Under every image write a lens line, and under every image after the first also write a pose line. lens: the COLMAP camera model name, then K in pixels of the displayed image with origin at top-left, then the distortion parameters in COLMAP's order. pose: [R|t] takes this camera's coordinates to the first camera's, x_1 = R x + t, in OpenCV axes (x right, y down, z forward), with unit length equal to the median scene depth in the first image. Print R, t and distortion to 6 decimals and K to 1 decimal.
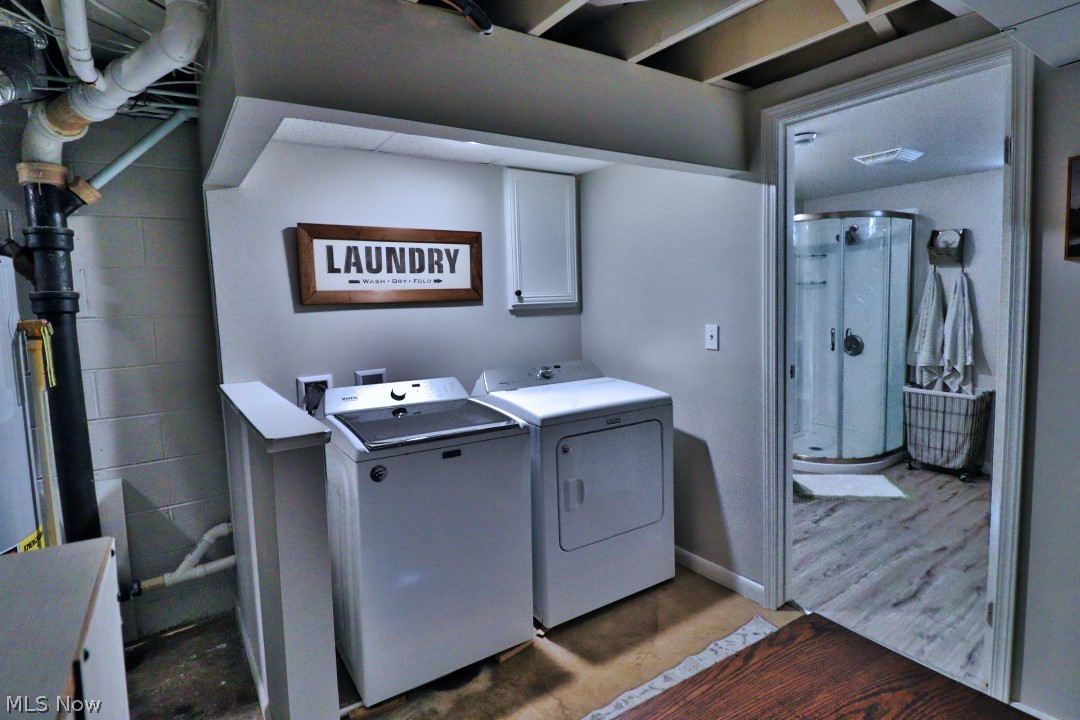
lens RADIAL K [[559.4, 0, 546.9], [0, 559.4, 352.9], [0, 0, 1]] dist [0.007196, -0.001588]
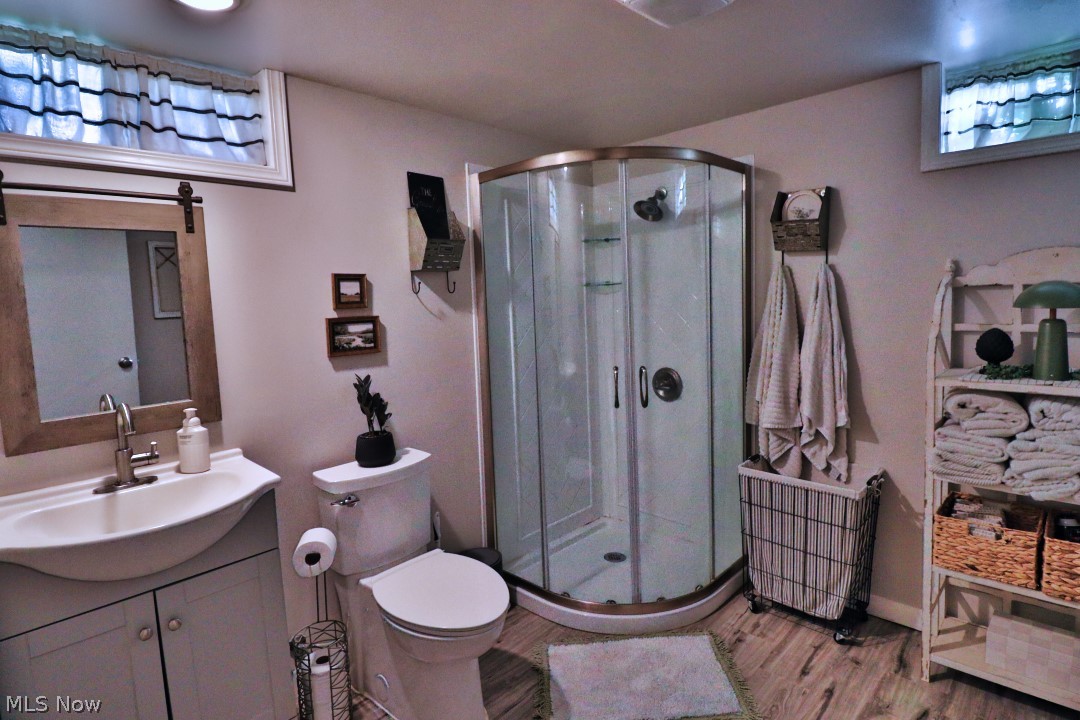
lens RADIAL K [[559.4, 0, 532.9], [0, 559.4, 357.2], [0, 0, 1]] dist [0.007196, -0.001588]
pose [[0.983226, -0.031262, 0.179694, 0.336043], [0.030438, 0.999510, 0.007345, -0.060640], [-0.179835, -0.001752, 0.983695, 0.485924]]
